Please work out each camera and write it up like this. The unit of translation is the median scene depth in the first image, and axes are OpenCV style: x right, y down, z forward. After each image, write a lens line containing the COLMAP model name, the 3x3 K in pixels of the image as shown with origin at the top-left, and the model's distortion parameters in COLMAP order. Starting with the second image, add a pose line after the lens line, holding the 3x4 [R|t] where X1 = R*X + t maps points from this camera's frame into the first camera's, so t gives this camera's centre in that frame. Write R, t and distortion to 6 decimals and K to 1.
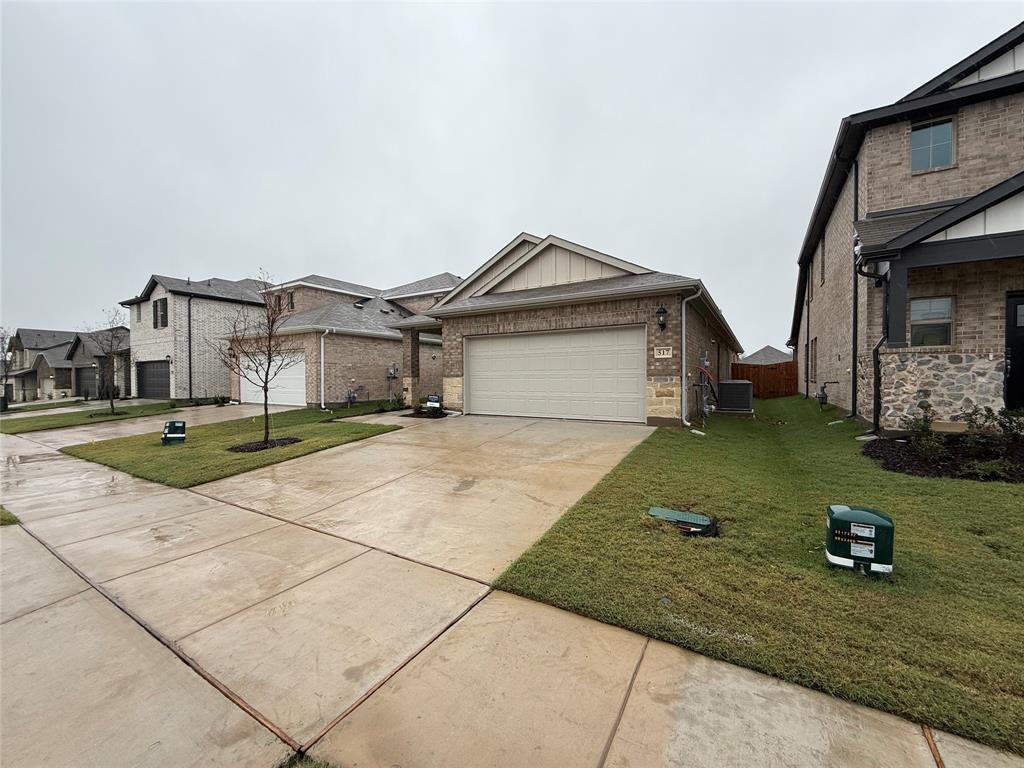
lens RADIAL K [[405.4, 0, 513.0], [0, 405.4, 385.7], [0, 0, 1]] dist [-0.000165, -0.000030]
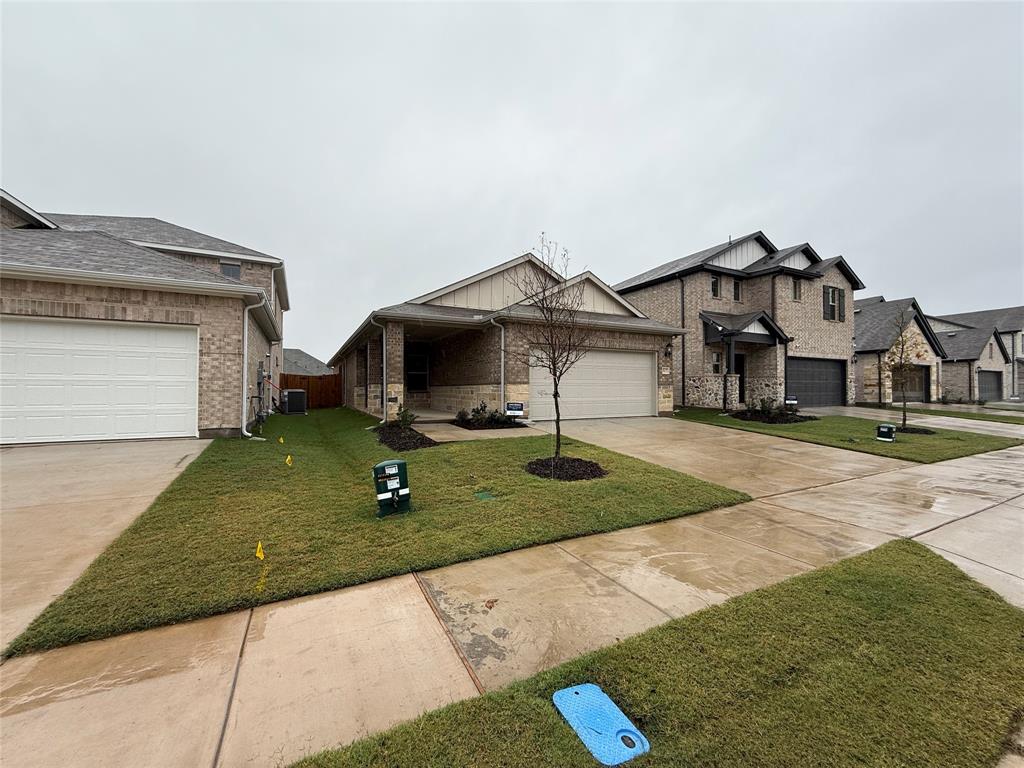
lens RADIAL K [[405.4, 0, 511.3], [0, 405.4, 382.6], [0, 0, 1]] dist [-0.000165, -0.000030]
pose [[0.521883, 0.019631, 0.852791, -1.018537], [0.013553, 0.999418, -0.031300, 0.005809], [-0.852909, 0.027893, 0.521314, 0.529378]]
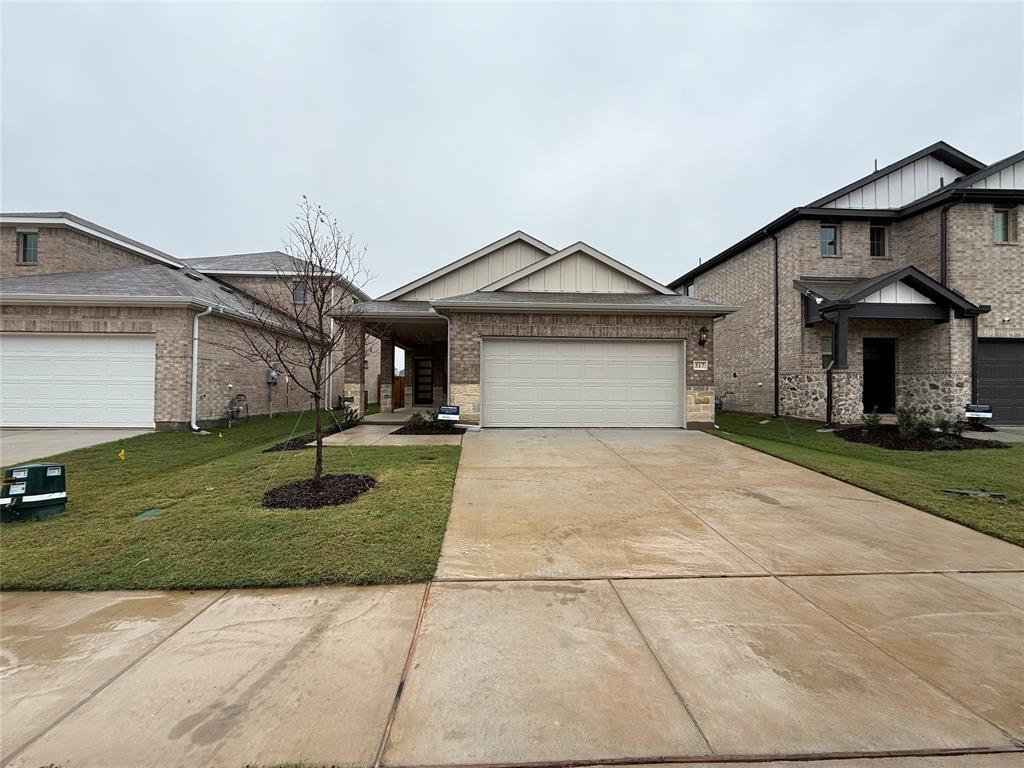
lens RADIAL K [[405.4, 0, 511.3], [0, 405.4, 384.3], [0, 0, 1]] dist [-0.000165, -0.000030]
pose [[0.830533, 0.017784, 0.556686, -0.554227], [-0.000582, 0.999517, -0.031063, 0.006152], [-0.556969, 0.025475, 0.830142, 0.265138]]
